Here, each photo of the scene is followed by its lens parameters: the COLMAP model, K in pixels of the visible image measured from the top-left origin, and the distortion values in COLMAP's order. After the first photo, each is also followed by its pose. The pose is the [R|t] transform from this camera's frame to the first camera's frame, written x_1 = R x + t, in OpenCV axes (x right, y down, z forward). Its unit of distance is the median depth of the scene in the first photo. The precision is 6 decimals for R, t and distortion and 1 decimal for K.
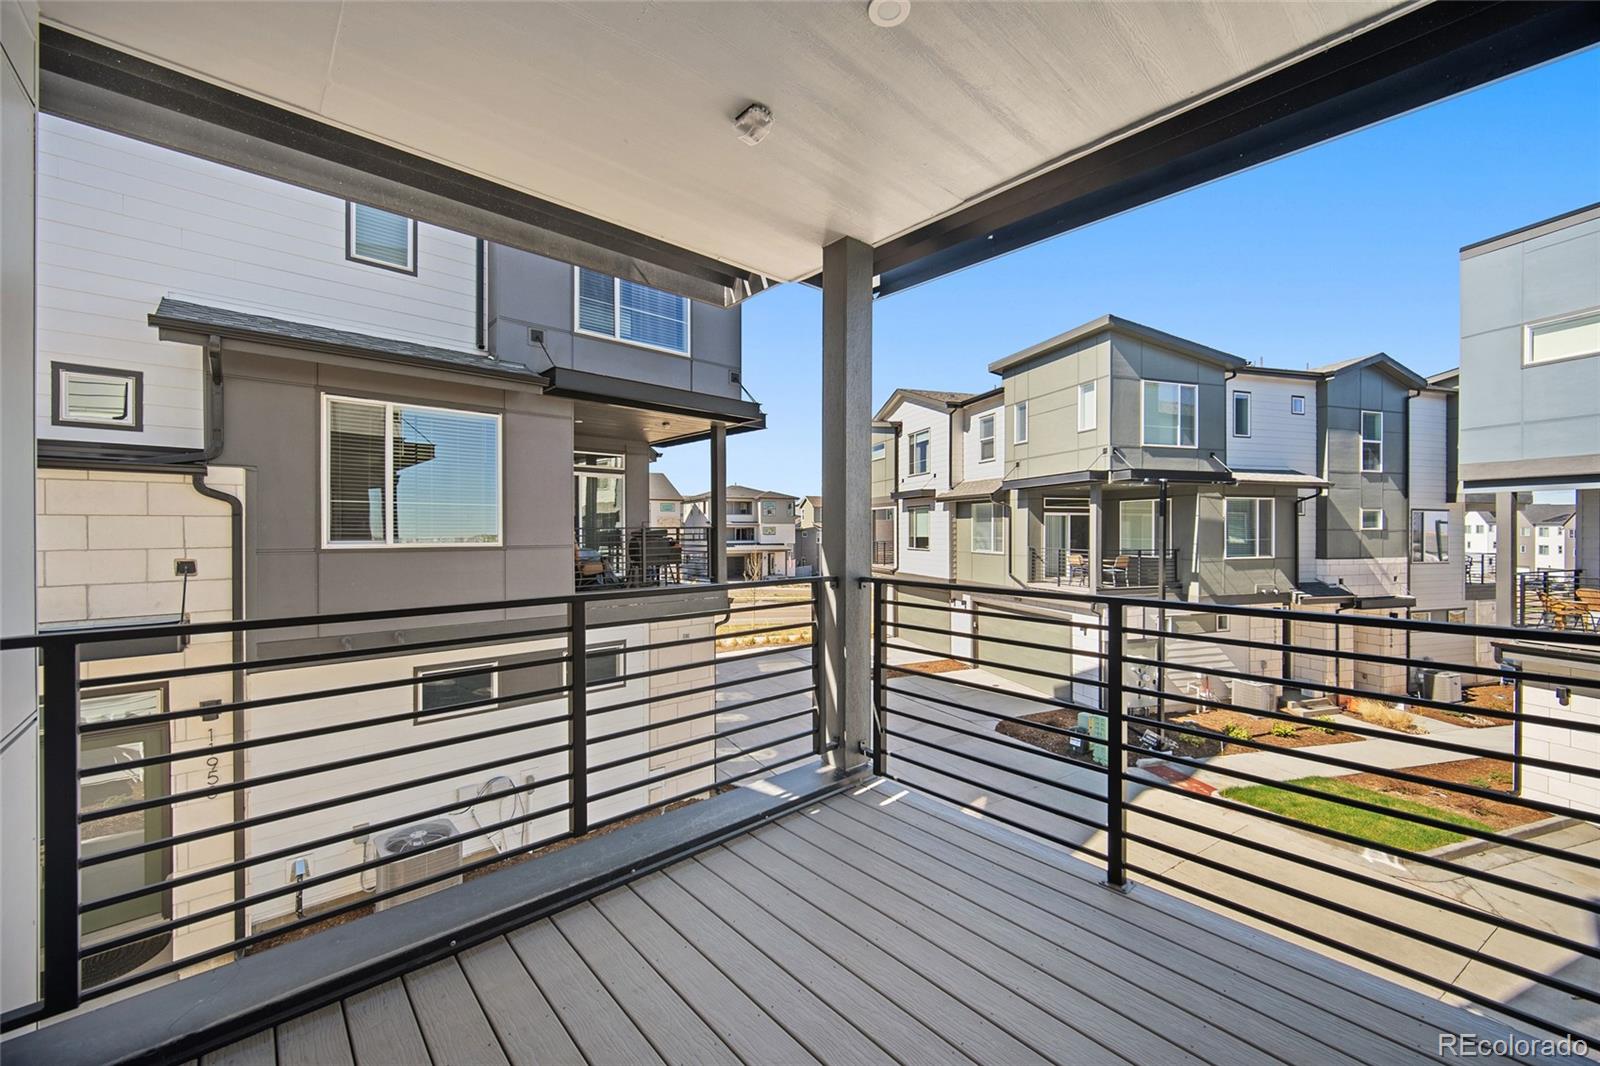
lens RADIAL K [[630.2, 0, 804.9], [0, 630.2, 529.6], [0, 0, 1]] dist [-0.001938, -0.000609]
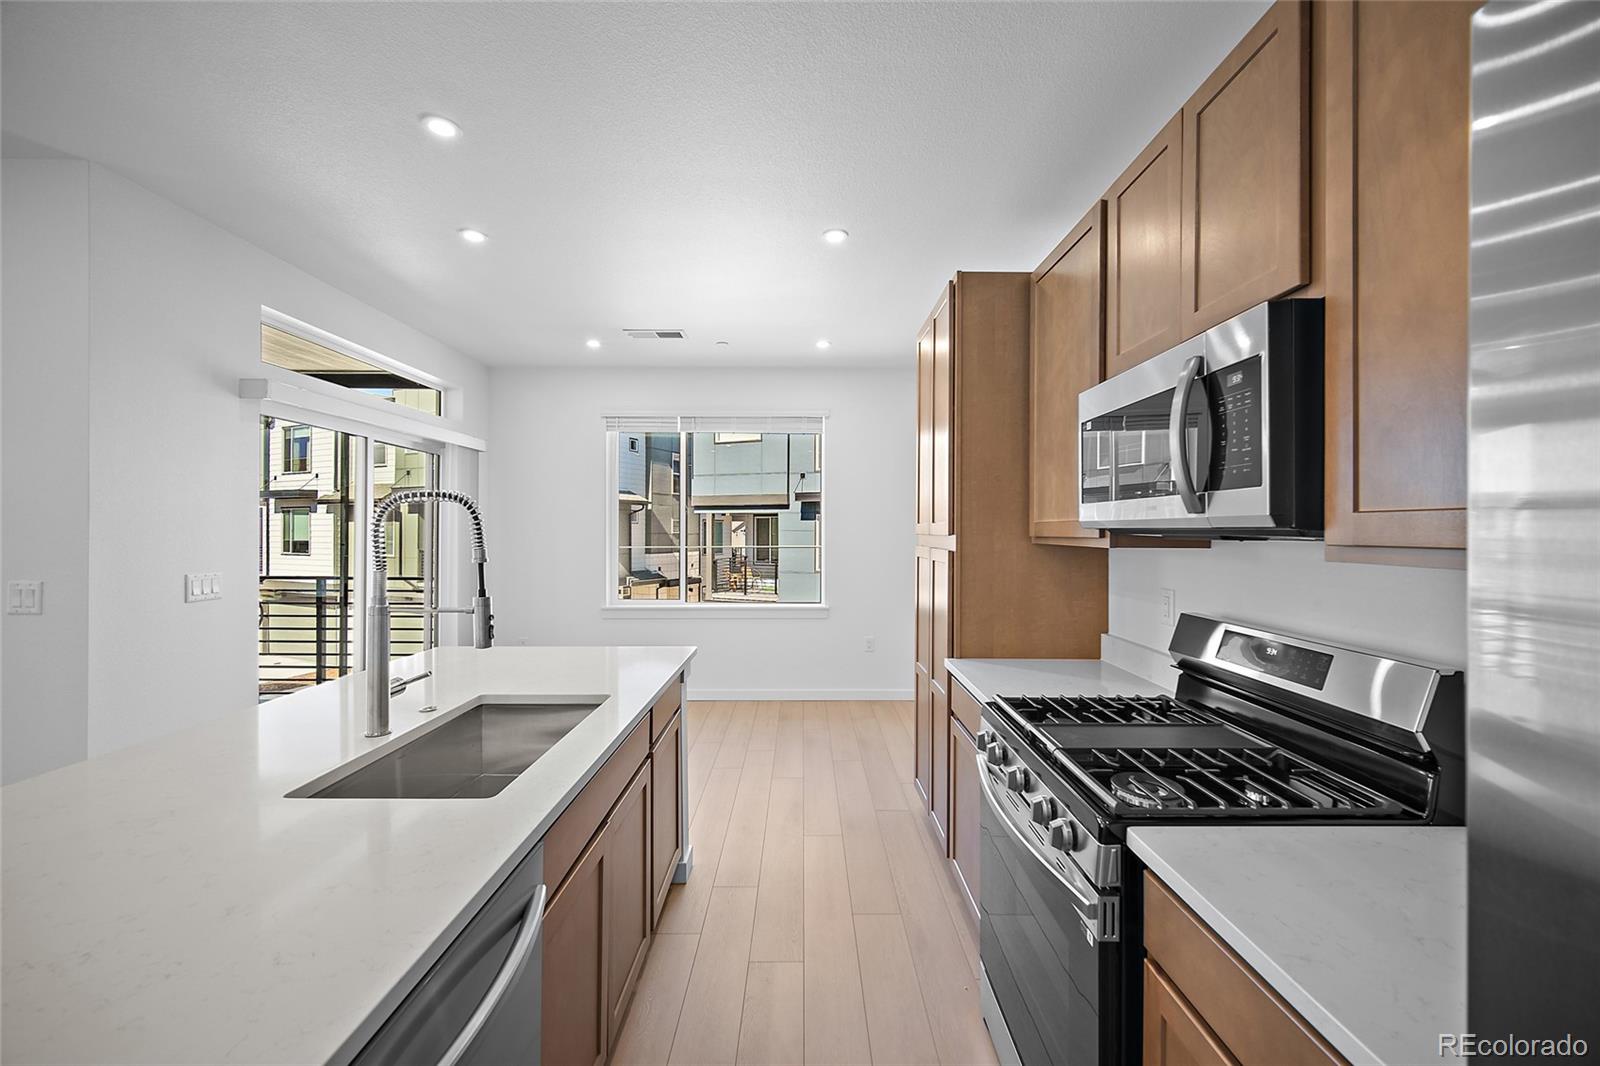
lens RADIAL K [[630.2, 0, 794.8], [0, 630.2, 532.9], [0, 0, 1]] dist [-0.001938, -0.000609]
pose [[0.675961, -0.000928, 0.736937, -0.005731], [-0.002851, 0.999988, 0.003874, -0.005526], [-0.736932, -0.004720, 0.675950, -0.167545]]
